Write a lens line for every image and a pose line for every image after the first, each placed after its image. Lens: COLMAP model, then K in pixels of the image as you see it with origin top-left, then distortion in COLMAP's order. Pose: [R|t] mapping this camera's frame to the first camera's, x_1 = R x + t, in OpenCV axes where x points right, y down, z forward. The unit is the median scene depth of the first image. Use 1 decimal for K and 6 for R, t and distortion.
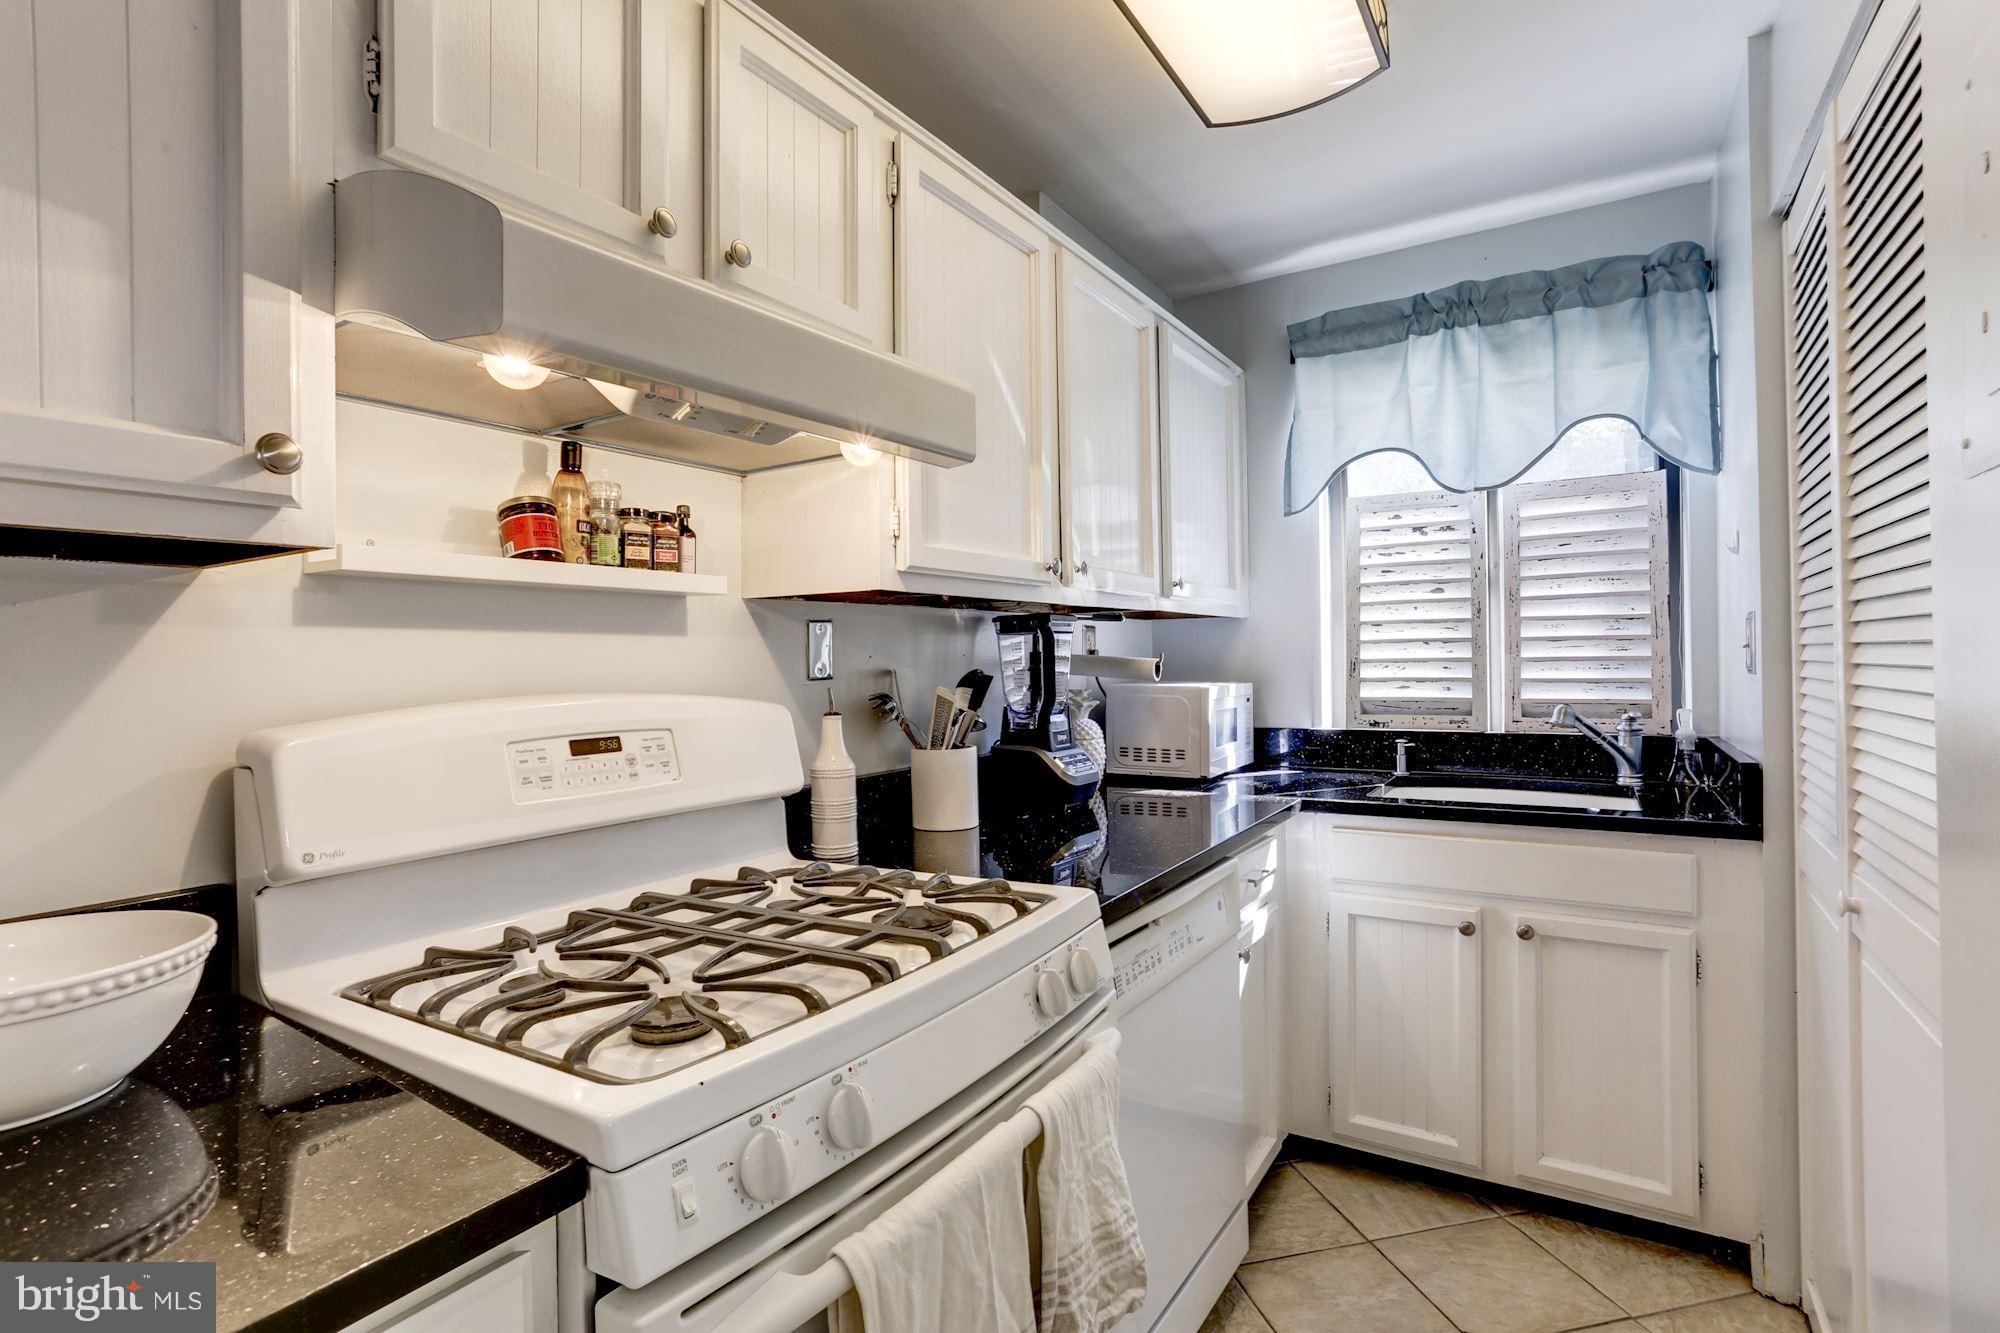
lens RADIAL K [[971.5, 0, 1000.0], [0, 971.5, 666.5], [0, 0, 1]] dist [-0.048243, 0.029009]
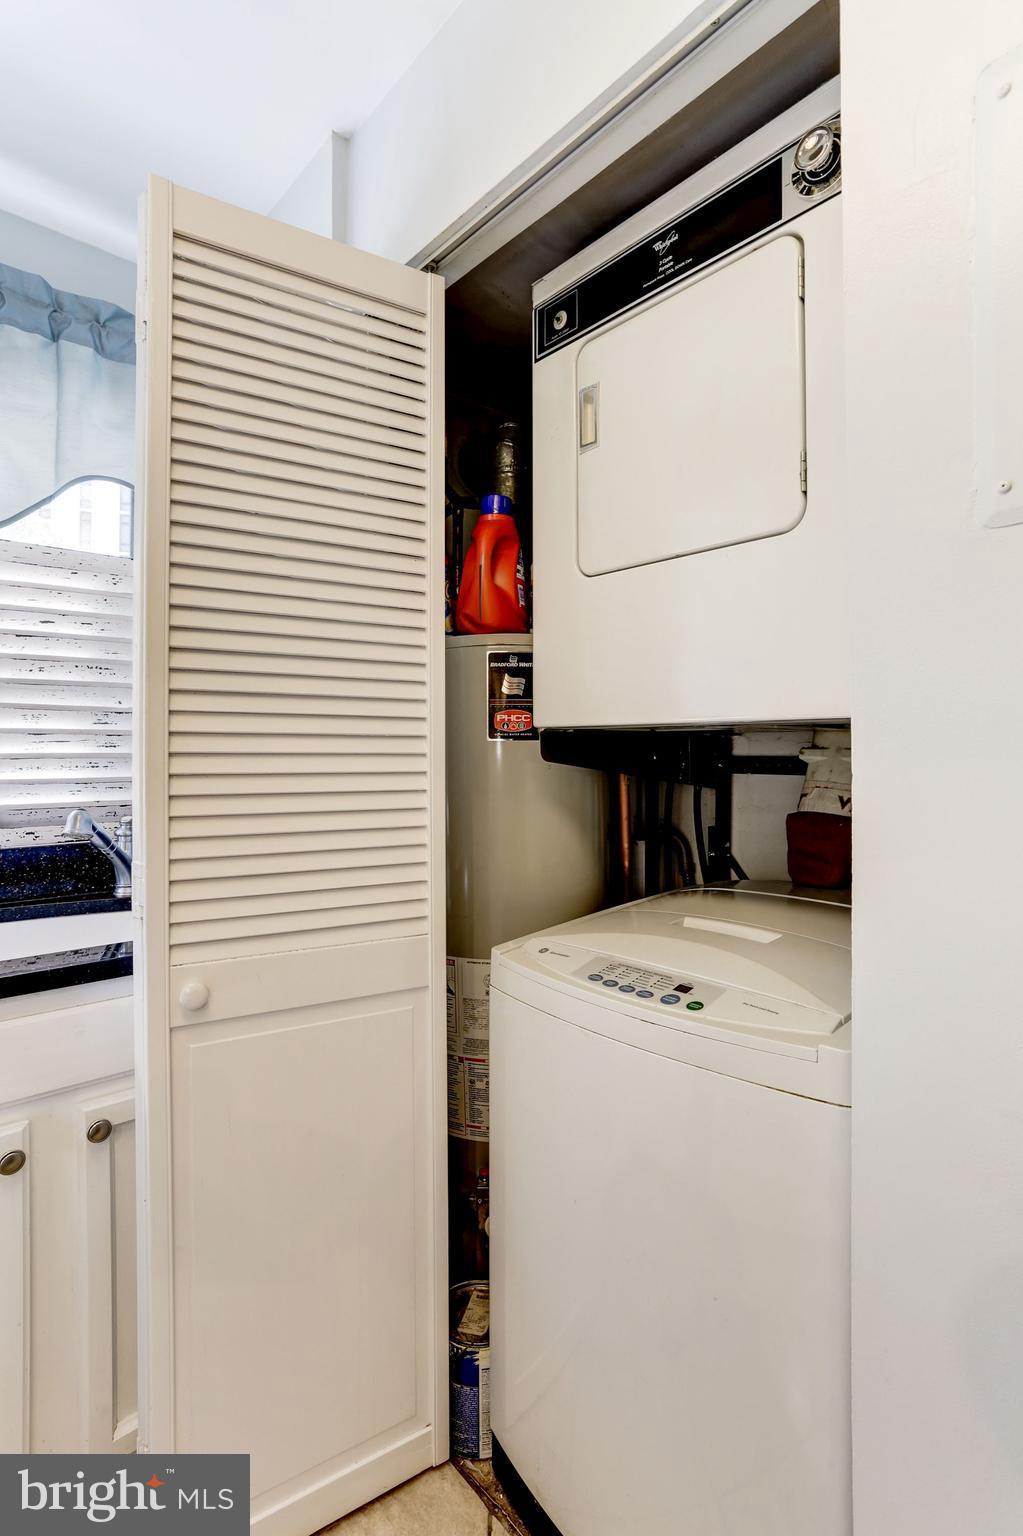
lens RADIAL K [[746.1, 0, 506.8], [0, 746.1, 750.9], [0, 0, 1]] dist [-0.048243, 0.029009]
pose [[0.281155, 0.025257, 0.959330, 0.083890], [0.009761, 0.999527, -0.029176, 0.011113], [-0.959613, 0.017567, 0.280775, 0.448101]]
